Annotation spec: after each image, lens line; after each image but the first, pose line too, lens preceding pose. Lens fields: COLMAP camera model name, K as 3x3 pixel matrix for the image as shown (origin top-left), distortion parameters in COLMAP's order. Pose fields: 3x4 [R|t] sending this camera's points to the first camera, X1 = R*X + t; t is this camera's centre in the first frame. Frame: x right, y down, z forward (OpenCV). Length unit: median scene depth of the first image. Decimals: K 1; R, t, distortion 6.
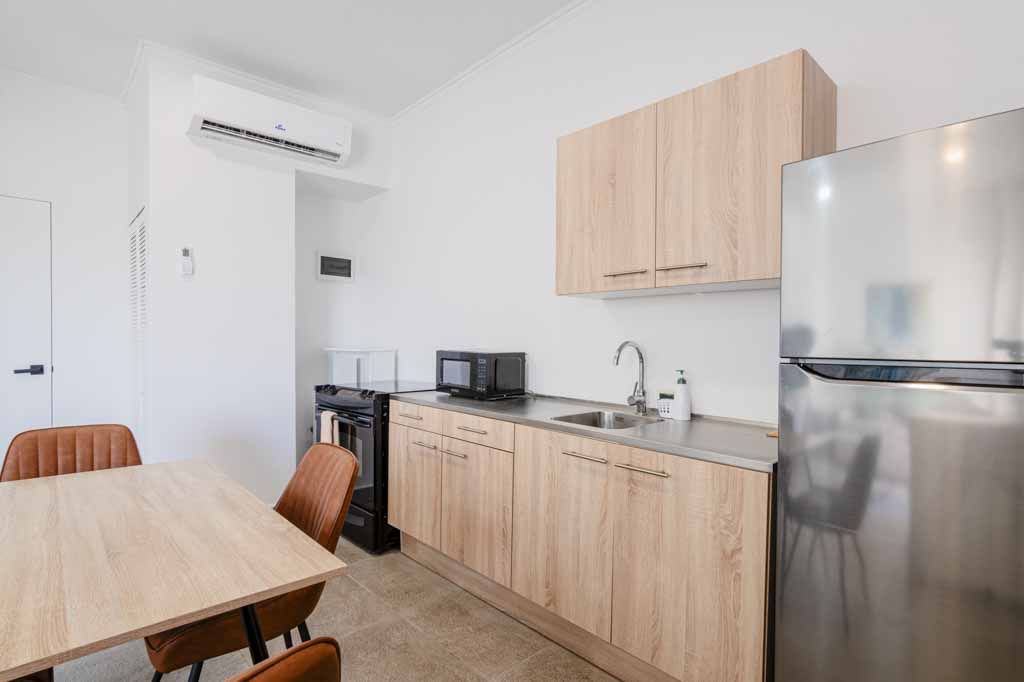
lens RADIAL K [[527.1, 0, 512.0], [0, 527.1, 341.0], [0, 0, 1]] dist [0.022108, -0.000032]
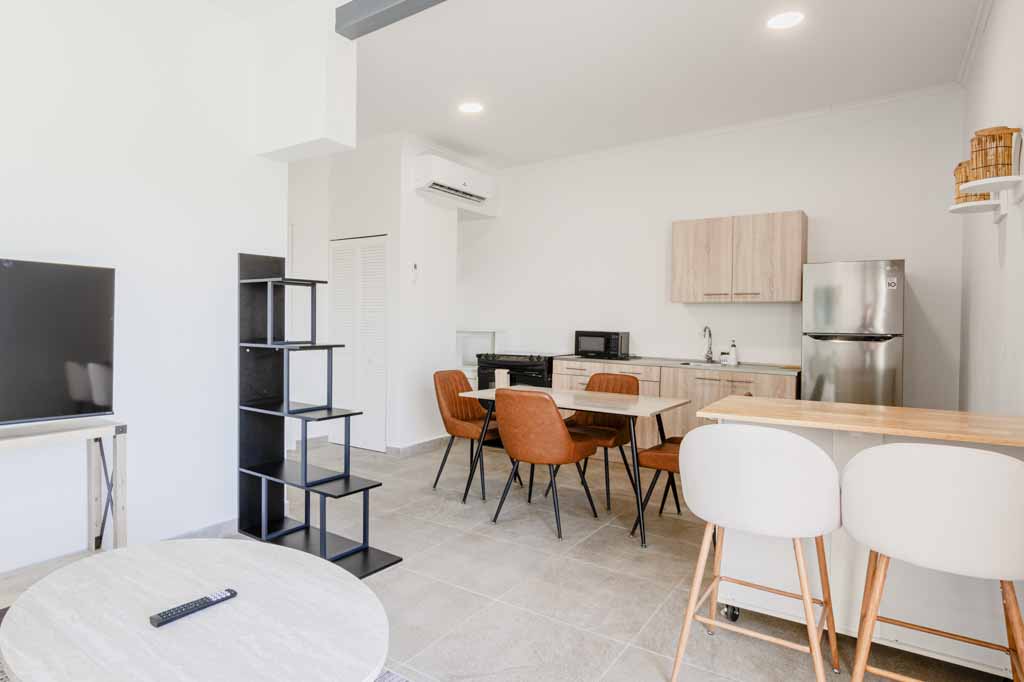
lens RADIAL K [[568.4, 0, 512.0], [0, 568.4, 341.0], [0, 0, 1]] dist [-0.001345, -0.000002]
pose [[0.972547, -0.000907, 0.232704, -1.013871], [-0.006887, 0.999442, 0.032680, -0.009378], [-0.232604, -0.033385, 0.971998, -0.936759]]
